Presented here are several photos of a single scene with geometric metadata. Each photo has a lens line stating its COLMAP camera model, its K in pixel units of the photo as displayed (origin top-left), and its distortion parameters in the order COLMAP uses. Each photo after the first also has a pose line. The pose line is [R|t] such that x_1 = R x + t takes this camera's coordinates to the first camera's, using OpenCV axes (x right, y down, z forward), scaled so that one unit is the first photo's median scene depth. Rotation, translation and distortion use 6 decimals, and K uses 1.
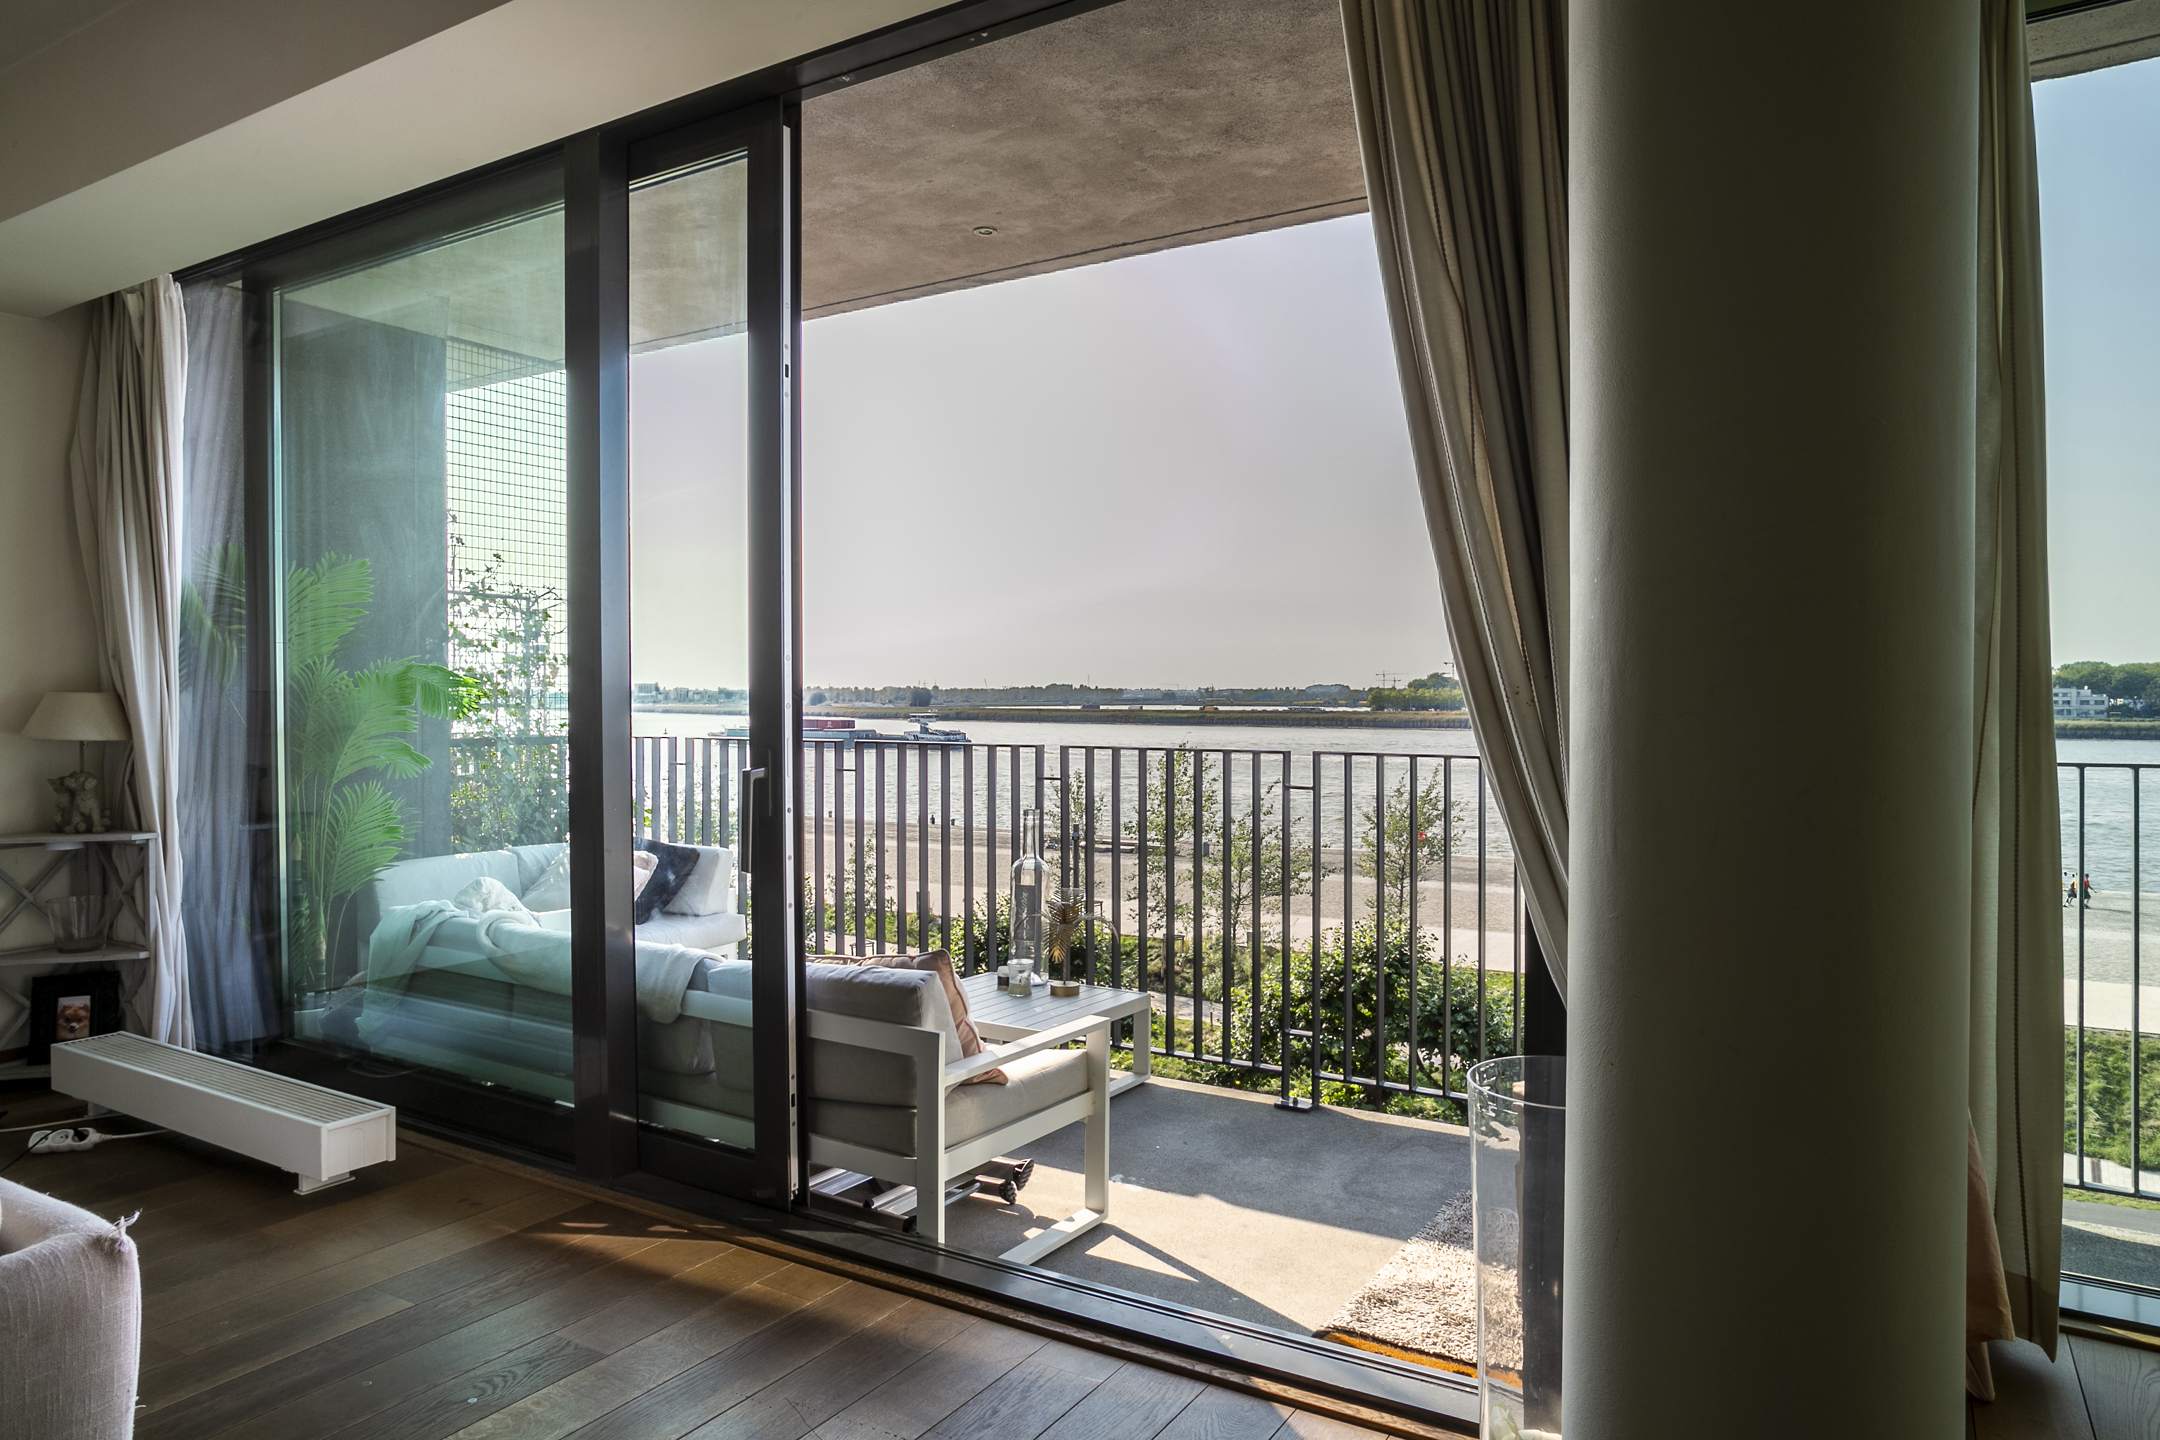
lens RADIAL K [[1342.5, 0, 1090.2], [0, 1342.5, 717.6], [0, 0, 1]] dist [-0.041729, 0.000042]
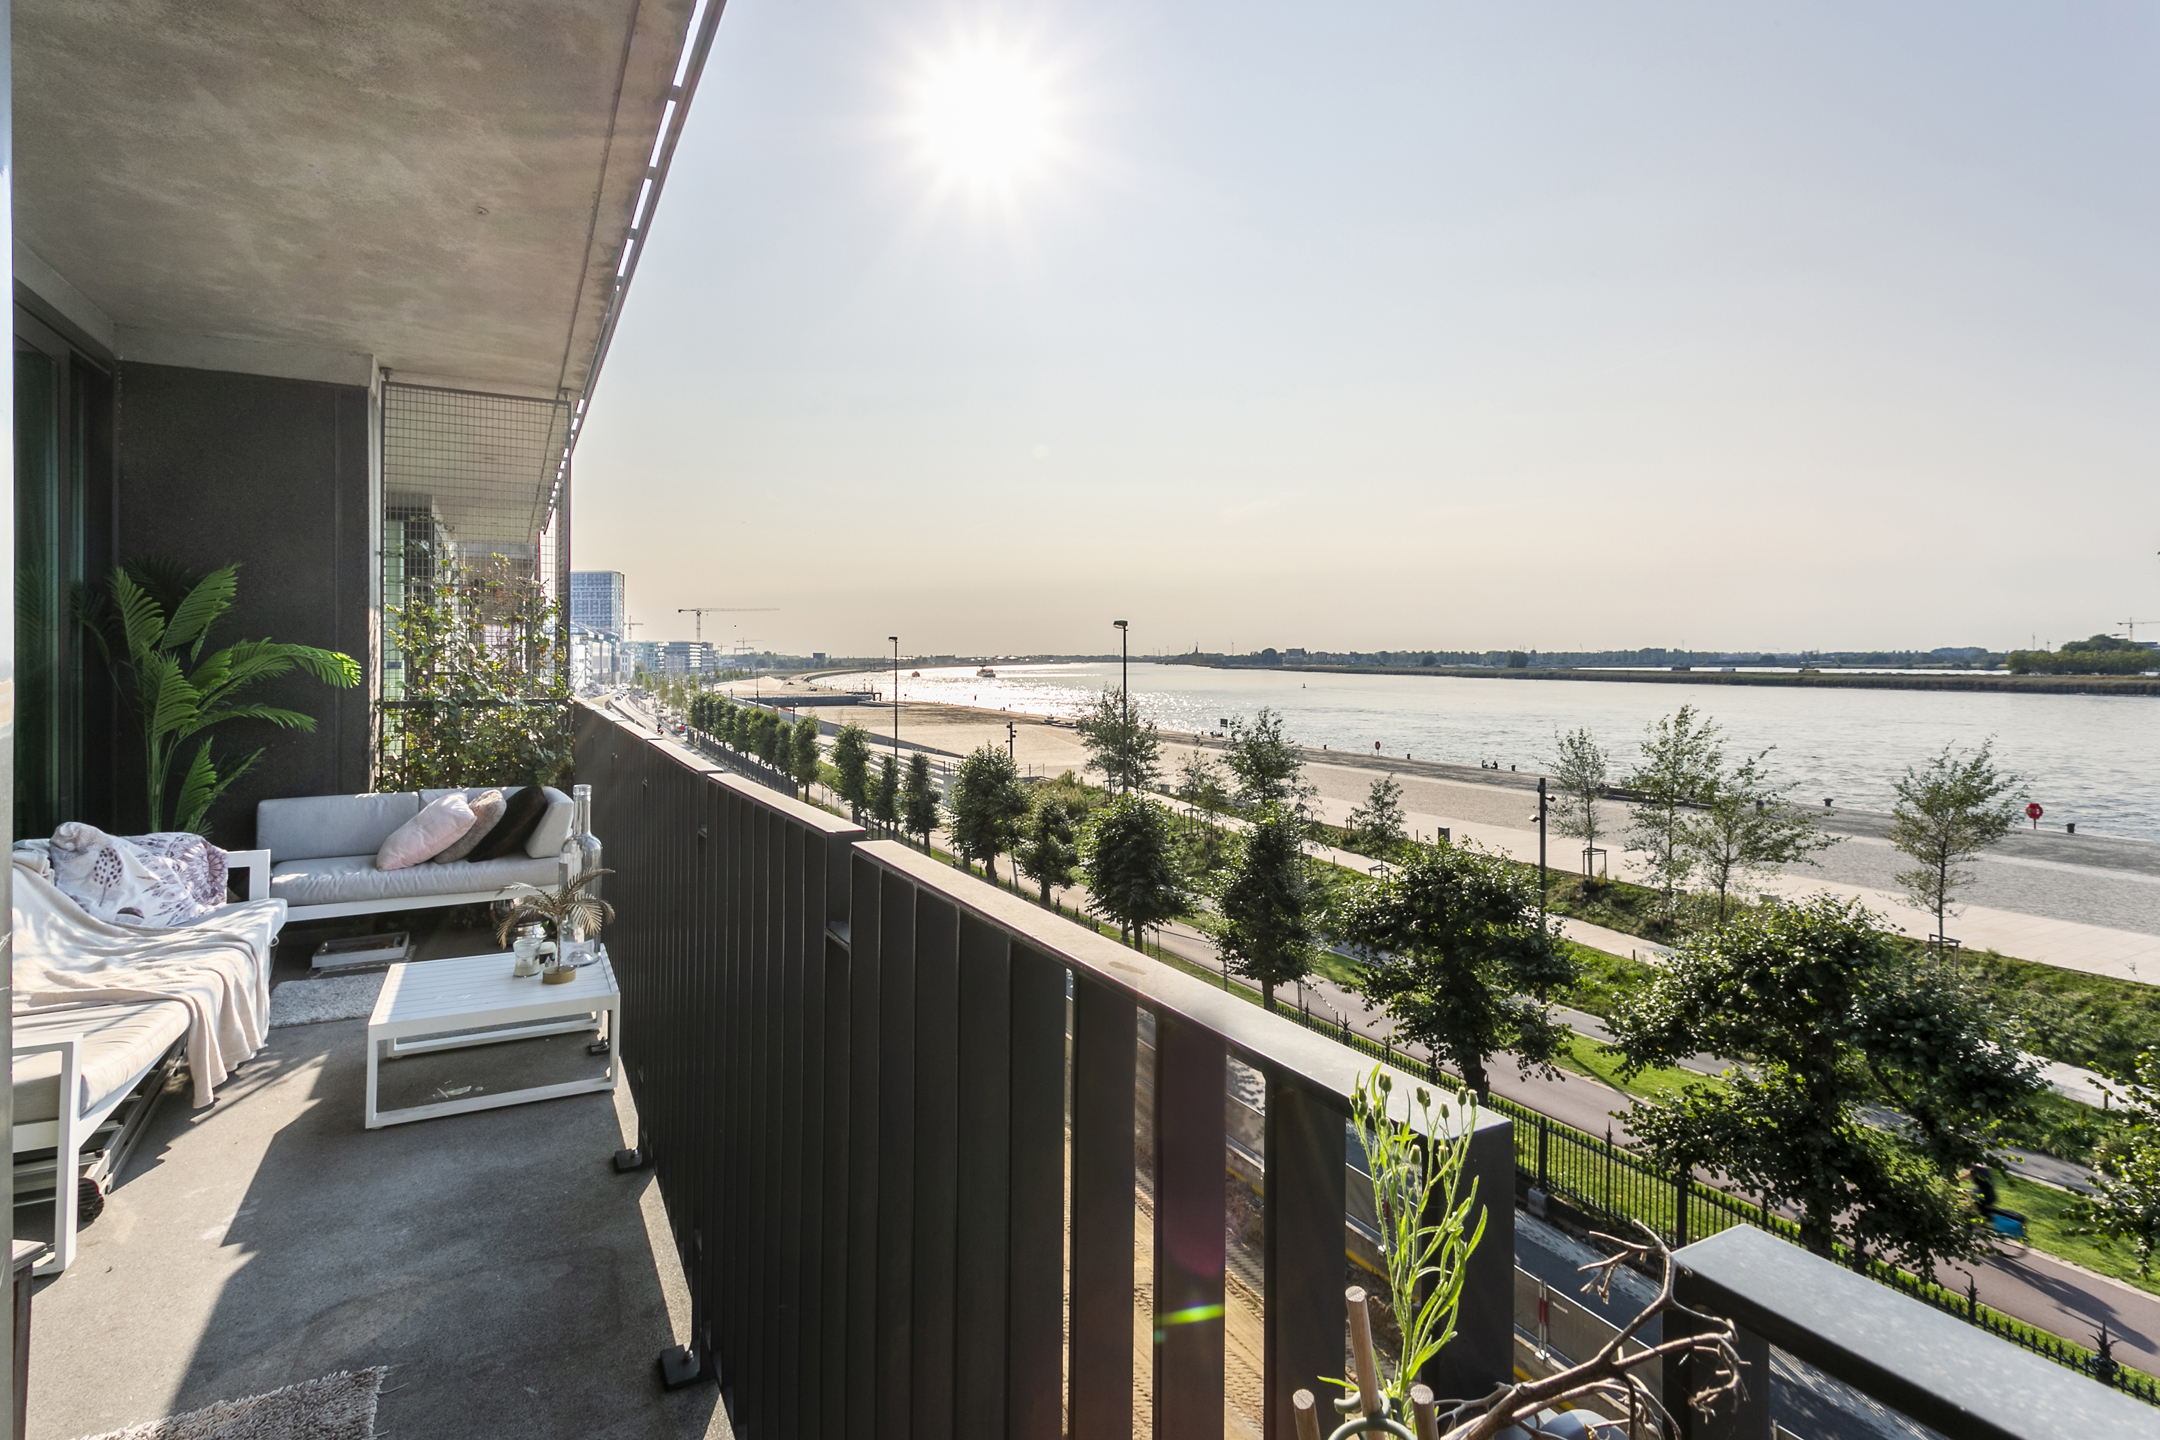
lens RADIAL K [[1055.0, 0, 1140.2], [0, 1055.0, 620.6], [0, 0, 1]] dist [-0.029796, 0.004133]
pose [[0.867794, -0.015602, -0.496679, 0.115672], [-0.010089, 0.998748, -0.049000, -0.002473], [0.496822, 0.047532, 0.866550, 0.089811]]
